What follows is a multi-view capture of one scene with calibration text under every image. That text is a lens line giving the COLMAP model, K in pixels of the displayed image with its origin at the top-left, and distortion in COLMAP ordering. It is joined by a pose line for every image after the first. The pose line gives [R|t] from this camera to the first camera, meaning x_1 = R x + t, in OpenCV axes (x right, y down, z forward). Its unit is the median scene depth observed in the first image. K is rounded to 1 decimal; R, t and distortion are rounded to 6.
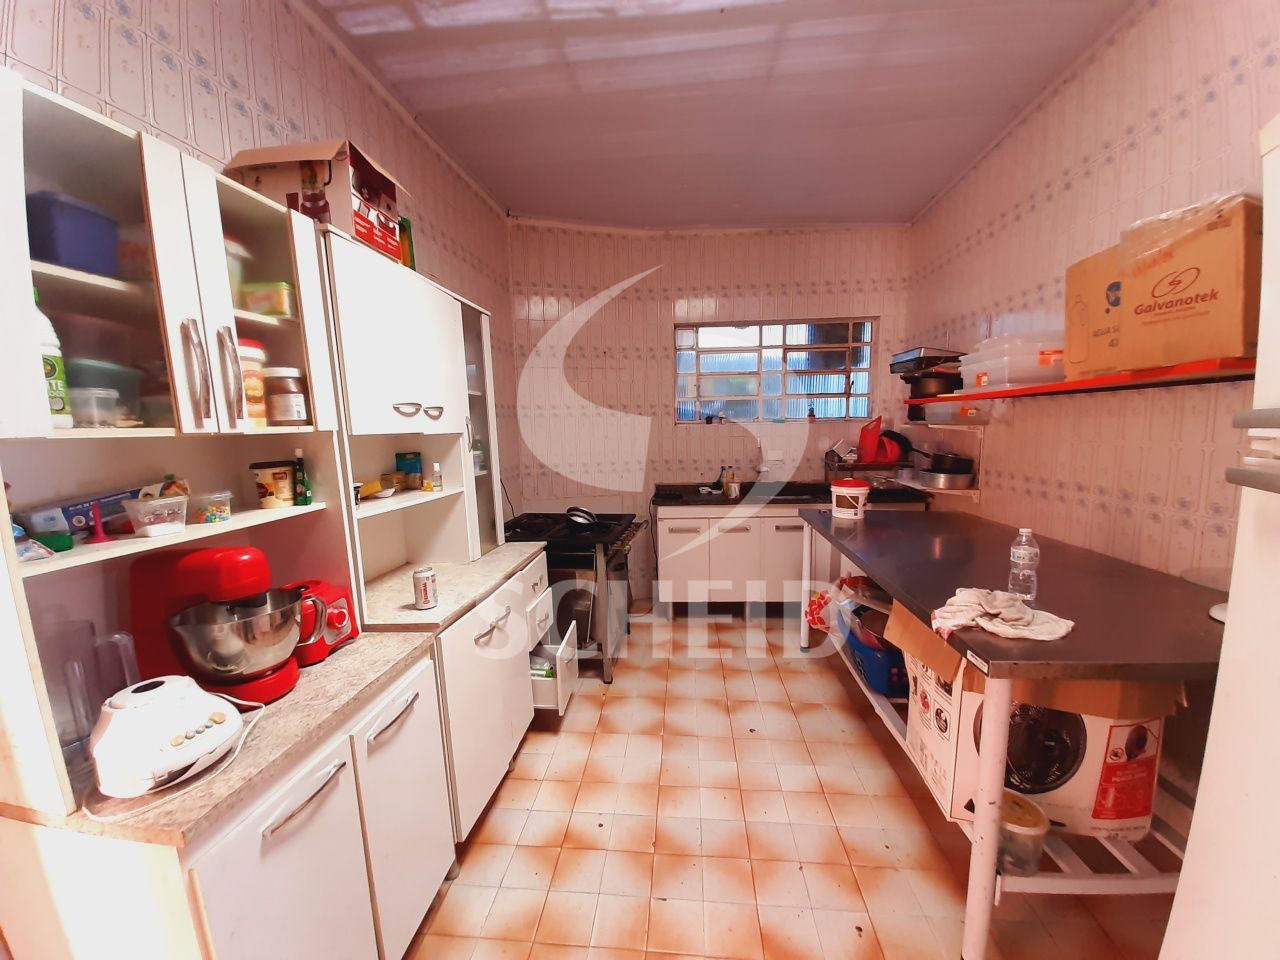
lens RADIAL K [[513.6, 0, 643.7], [0, 513.6, 489.9], [0, 0, 1]] dist [0.025386, -0.015559]
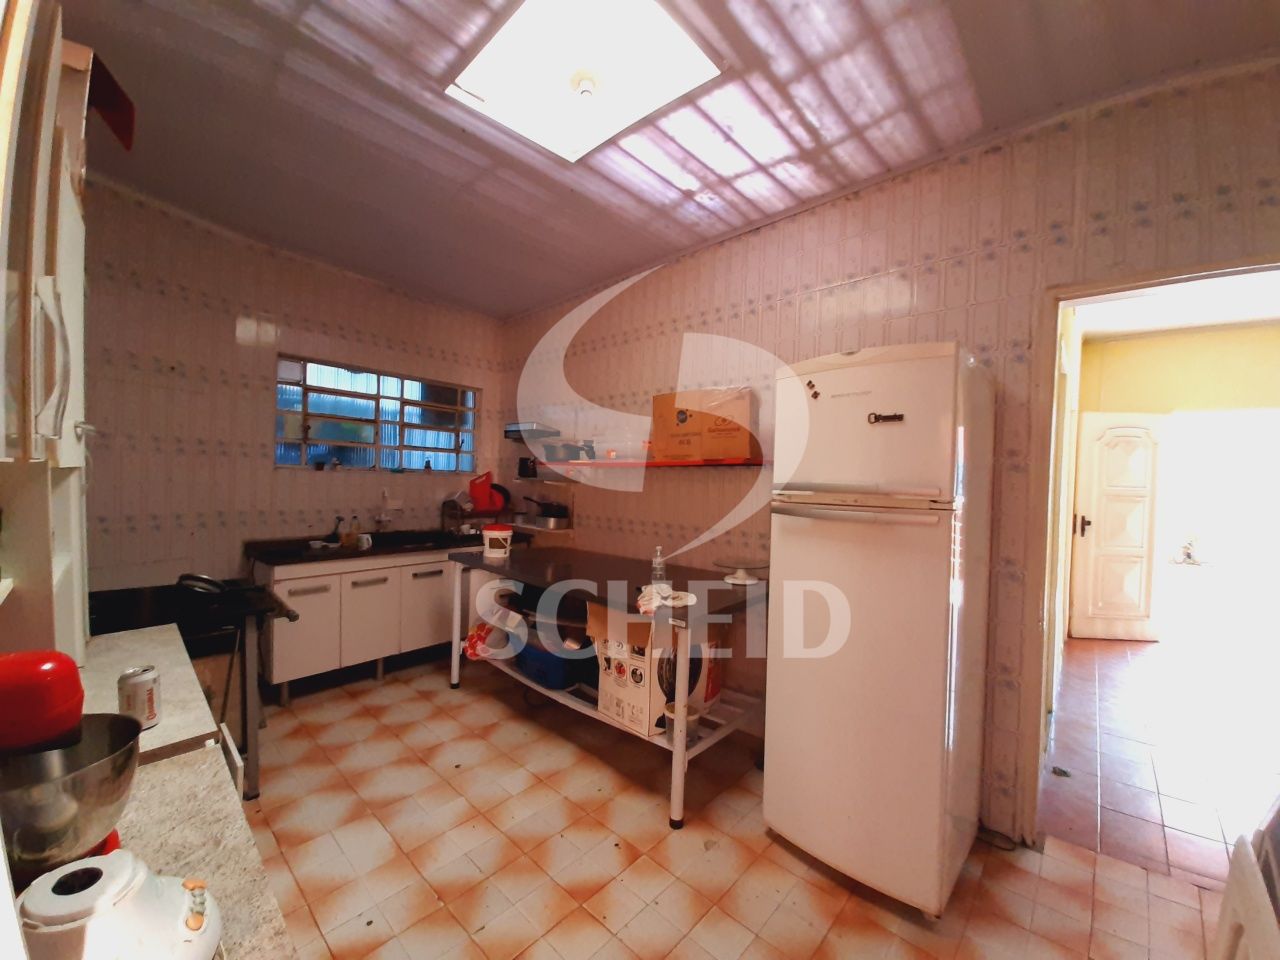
lens RADIAL K [[513.6, 0, 643.7], [0, 513.6, 489.9], [0, 0, 1]] dist [0.025386, -0.015559]
pose [[0.582847, 0.021977, 0.812284, -0.366519], [0.059489, 0.995798, -0.069627, 0.003565], [-0.810401, 0.088904, 0.579091, 0.032332]]
